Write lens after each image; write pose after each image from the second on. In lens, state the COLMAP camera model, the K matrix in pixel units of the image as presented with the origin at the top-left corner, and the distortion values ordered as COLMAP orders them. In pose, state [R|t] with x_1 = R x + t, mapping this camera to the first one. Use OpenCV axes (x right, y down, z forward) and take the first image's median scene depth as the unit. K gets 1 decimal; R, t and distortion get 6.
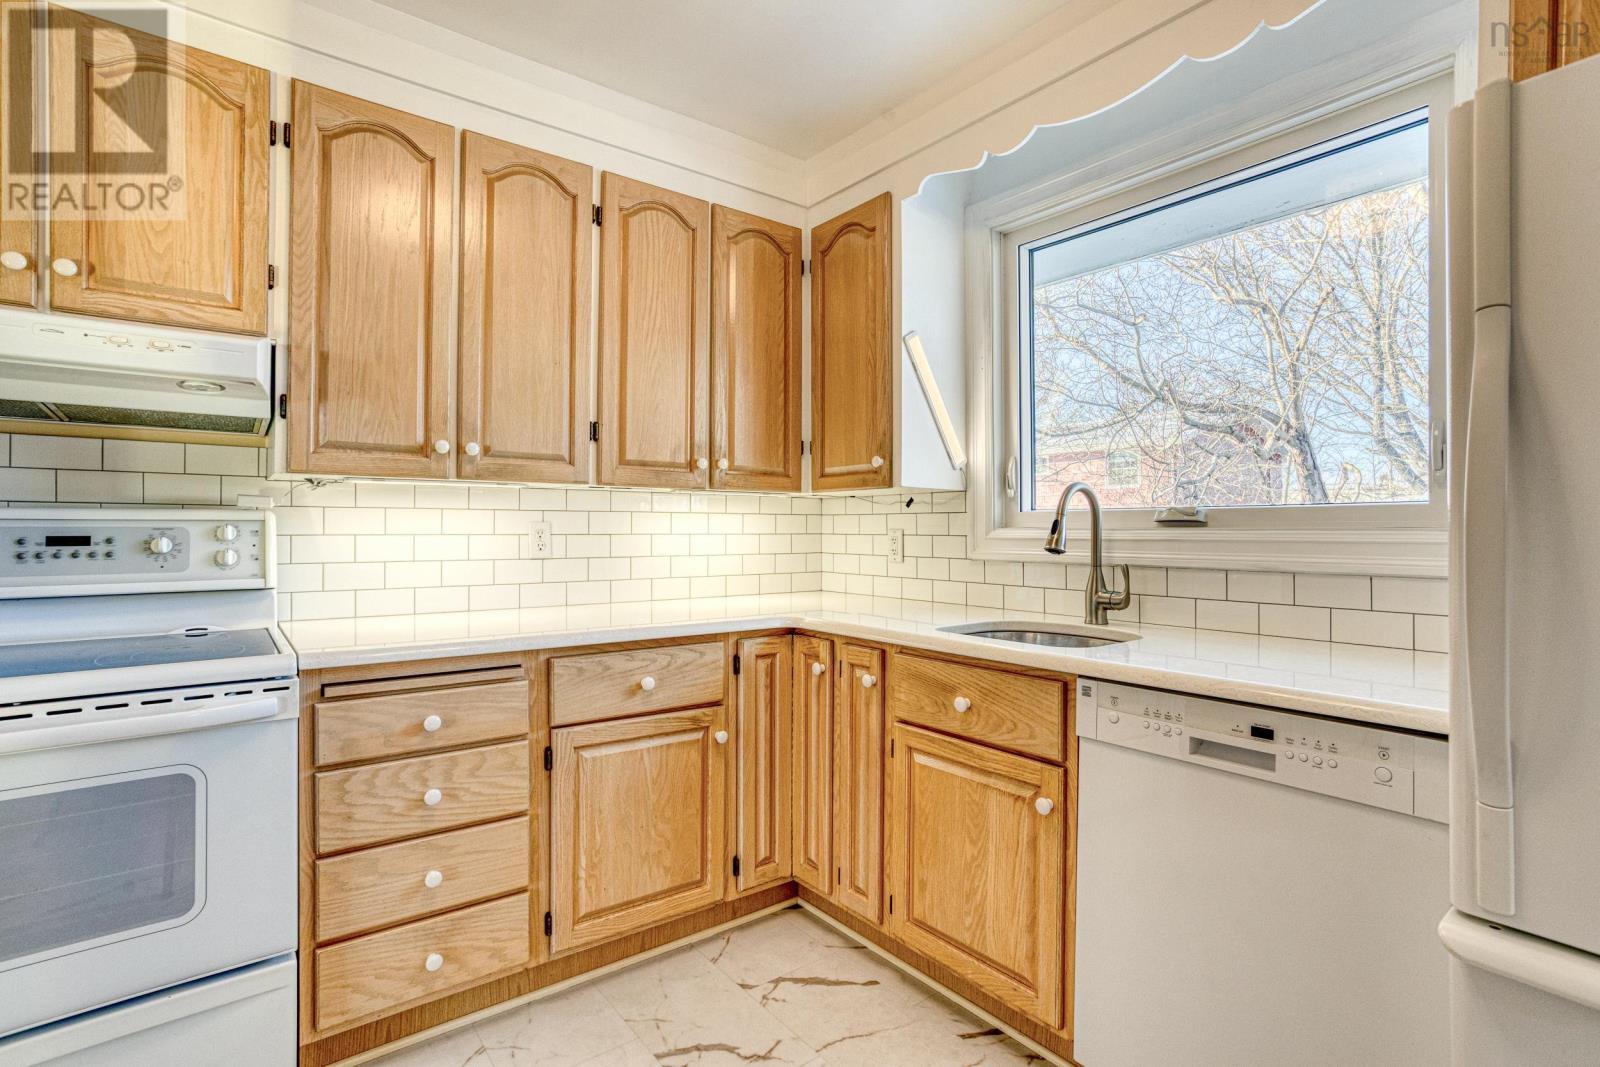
lens RADIAL K [[779.9, 0, 805.3], [0, 779.9, 526.9], [0, 0, 1]] dist [-0.045713, 0.028241]
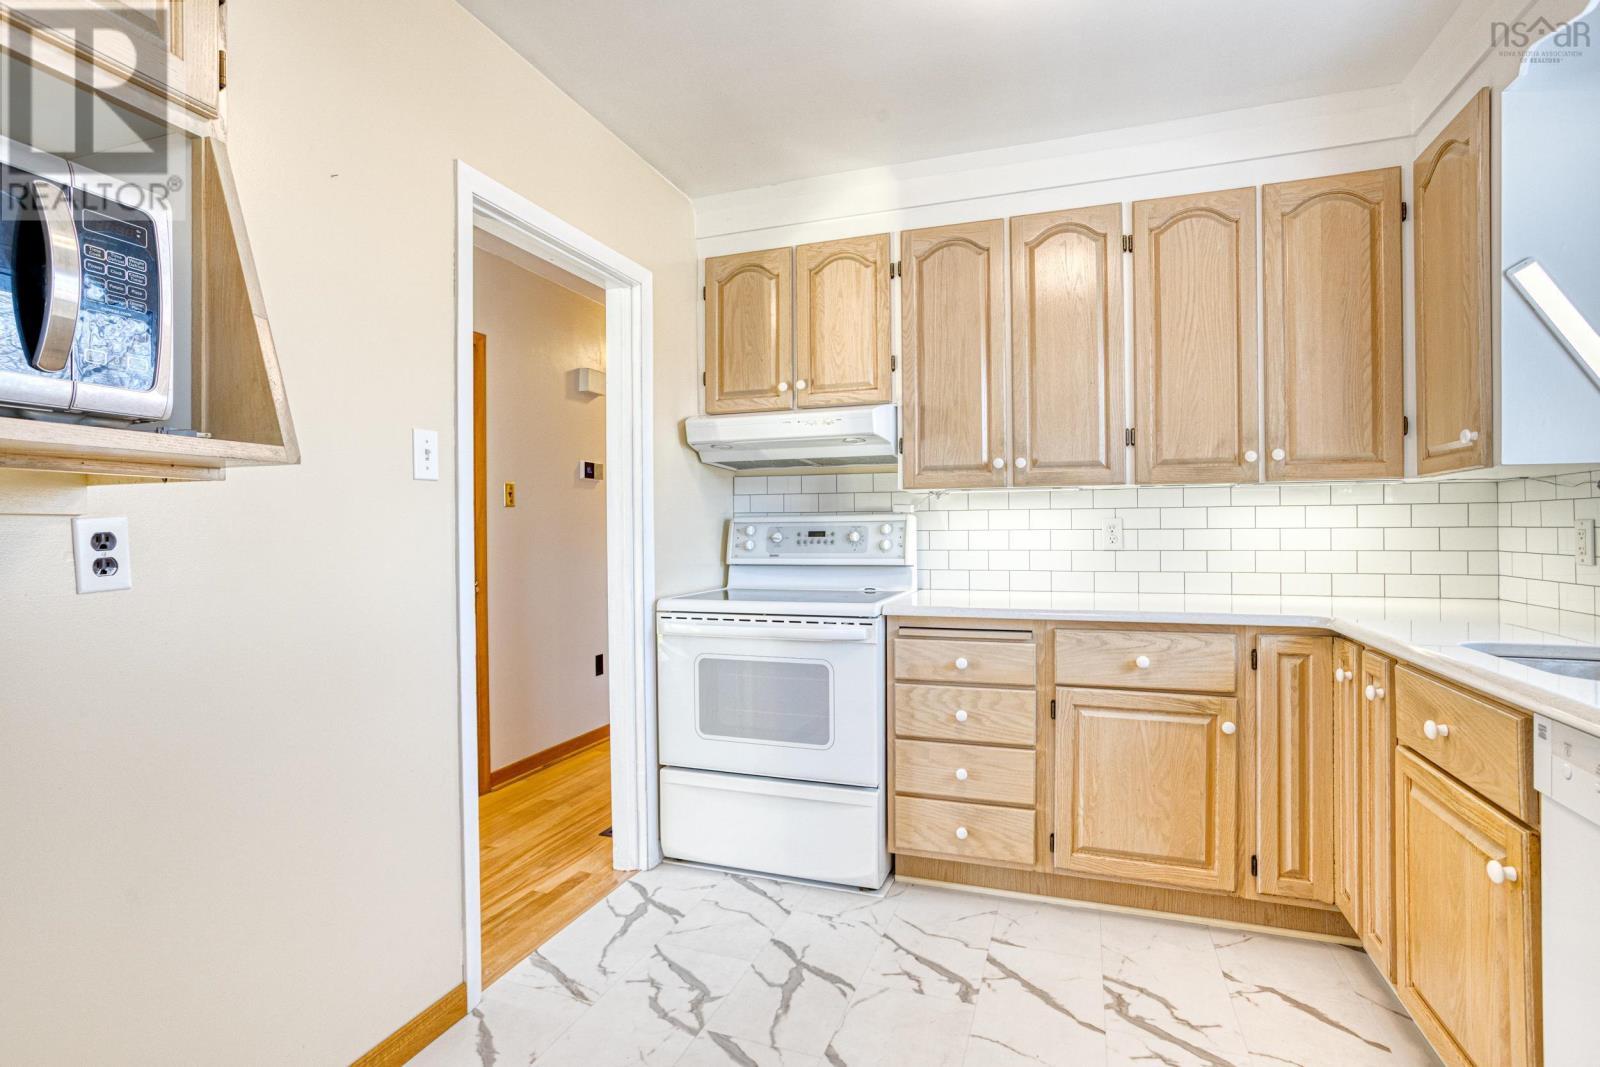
lens RADIAL K [[779.9, 0, 800.5], [0, 779.9, 530.1], [0, 0, 1]] dist [-0.045713, 0.028241]
pose [[0.535611, -0.005239, -0.844449, 0.470778], [0.010486, 0.999945, 0.000447, 0.007155], [0.844400, -0.009094, 0.535636, -0.003411]]
